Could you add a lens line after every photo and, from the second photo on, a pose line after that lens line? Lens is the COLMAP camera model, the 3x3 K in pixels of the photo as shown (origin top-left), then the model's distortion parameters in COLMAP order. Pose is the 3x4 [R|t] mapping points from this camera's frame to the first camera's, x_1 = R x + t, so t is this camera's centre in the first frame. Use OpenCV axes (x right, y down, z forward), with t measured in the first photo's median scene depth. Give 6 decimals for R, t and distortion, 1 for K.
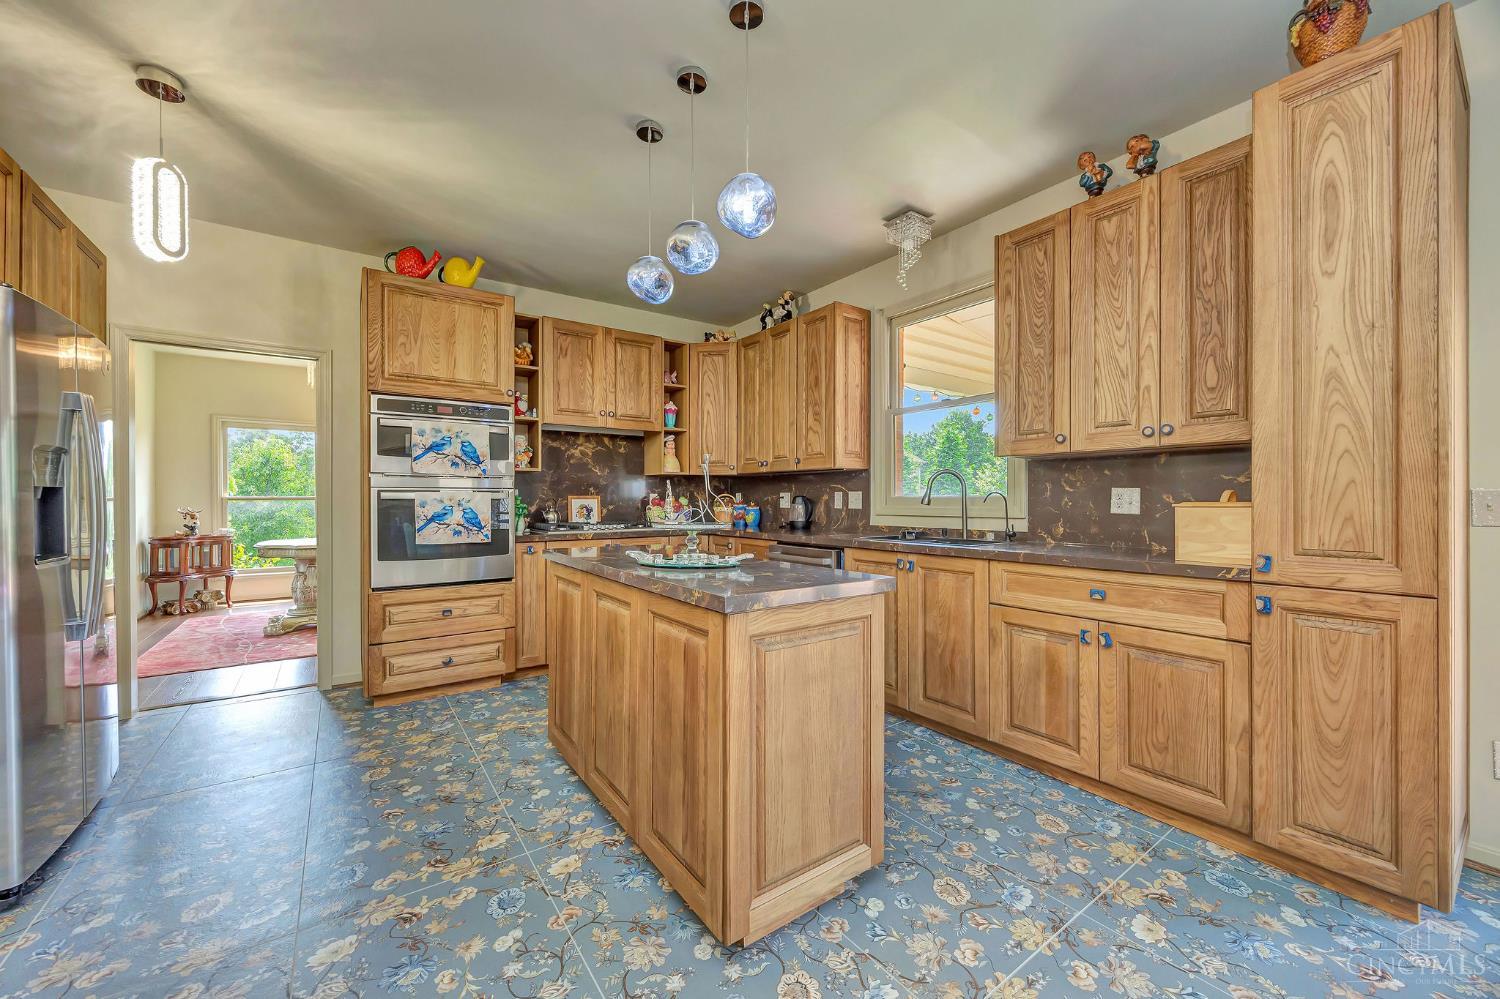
lens RADIAL K [[572.1, 0, 750.0], [0, 572.1, 499.5], [0, 0, 1]] dist [-0.000460, -0.000105]
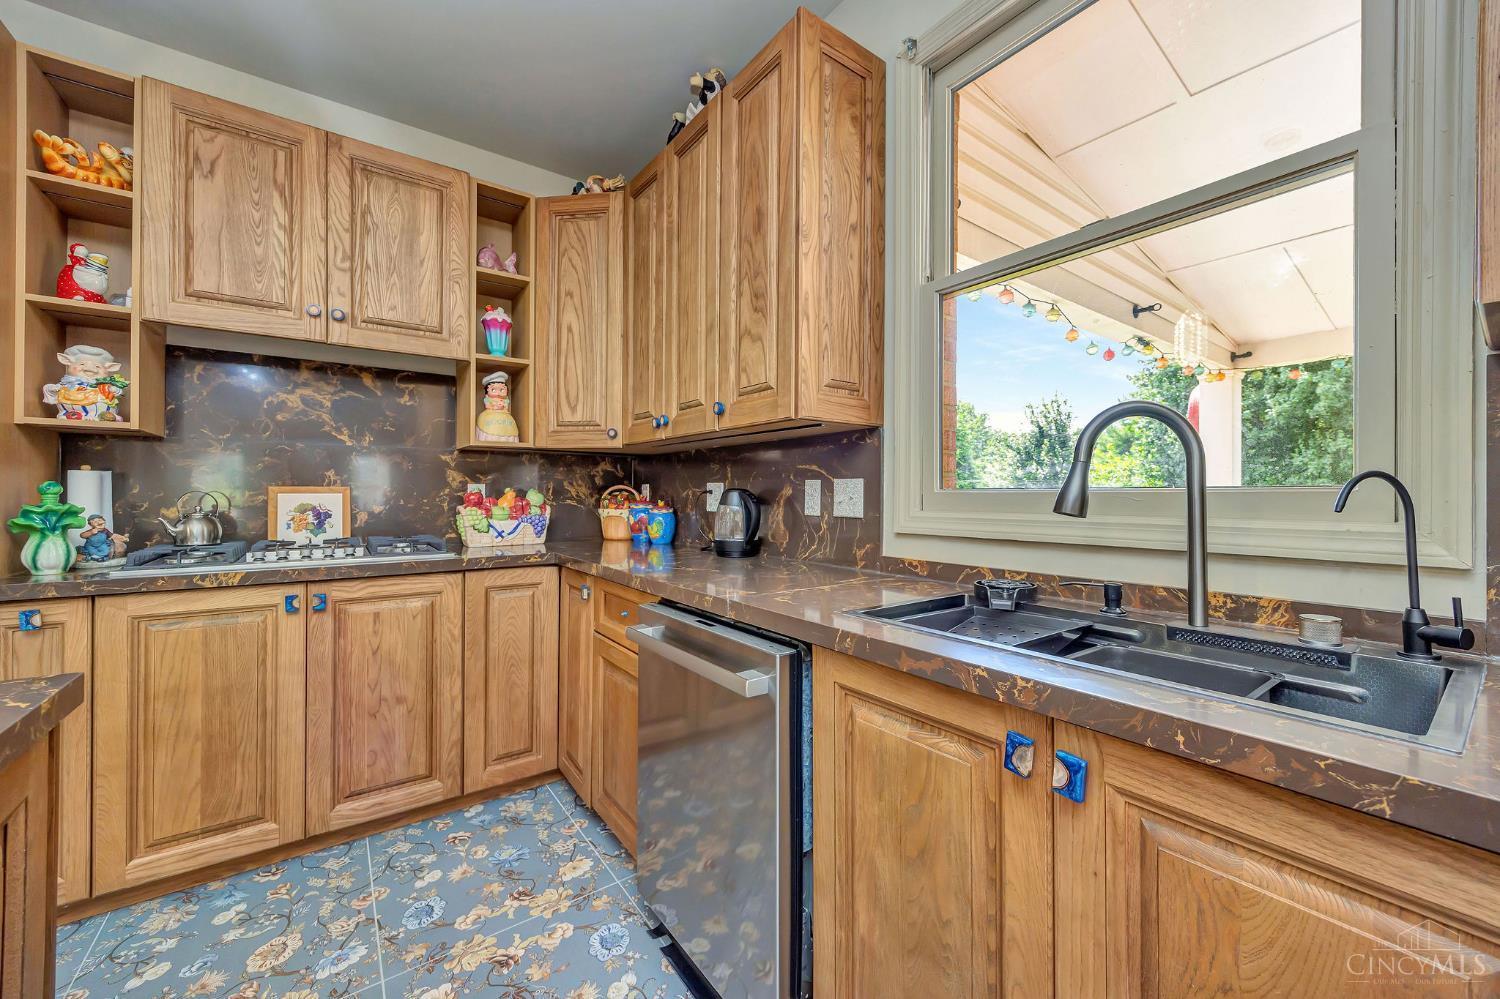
lens RADIAL K [[577.1, 0, 754.0], [0, 577.1, 494.4], [0, 0, 1]] dist [0.000390, 0.000033]
pose [[0.999925, 0.004248, 0.011505, 0.122264], [-0.004230, 0.999990, -0.001587, -0.000657], [-0.011512, 0.001538, 0.999933, 0.642444]]
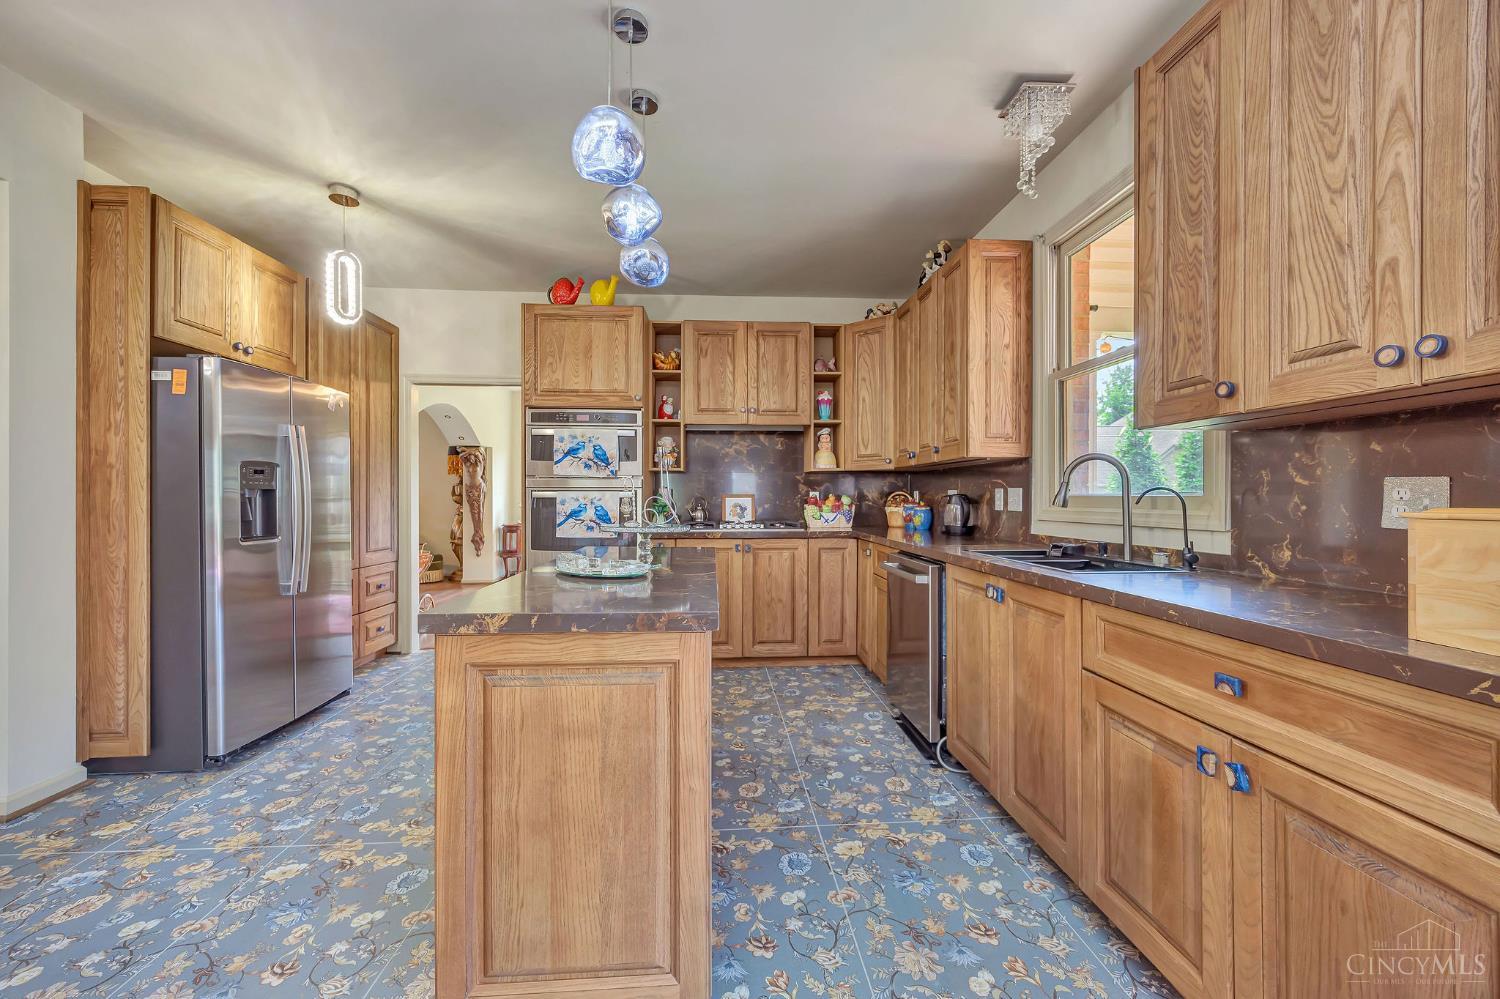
lens RADIAL K [[572.1, 0, 749.4], [0, 572.1, 497.1], [0, 0, 1]] dist [0.000380, -0.000120]
pose [[0.851063, 0.000841, -0.525063, 0.327187], [-0.001237, 0.999999, -0.000404, -0.001586], [0.525062, 0.000993, 0.851063, 0.213724]]
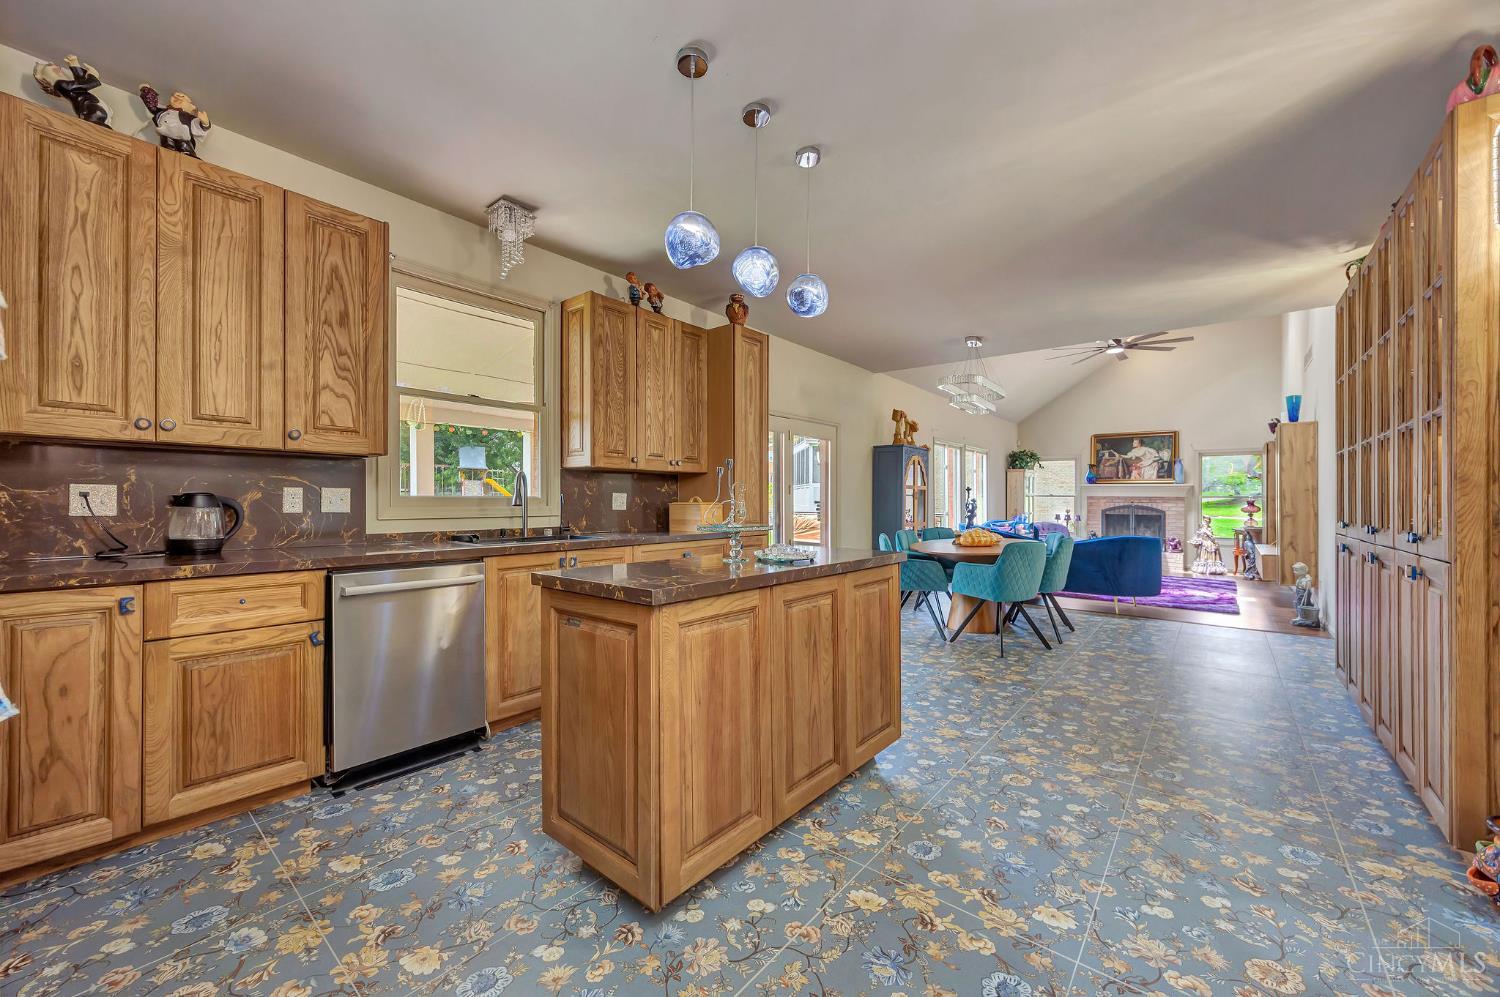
lens RADIAL K [[572.1, 0, 750.0], [0, 572.1, 498.5], [0, 0, 1]] dist [-0.000460, -0.000105]
pose [[-0.257380, 0.003843, 0.966303, -0.718515], [-0.003610, 0.999981, -0.004939, 0.000383], [-0.966303, -0.004760, -0.257362, 0.810387]]
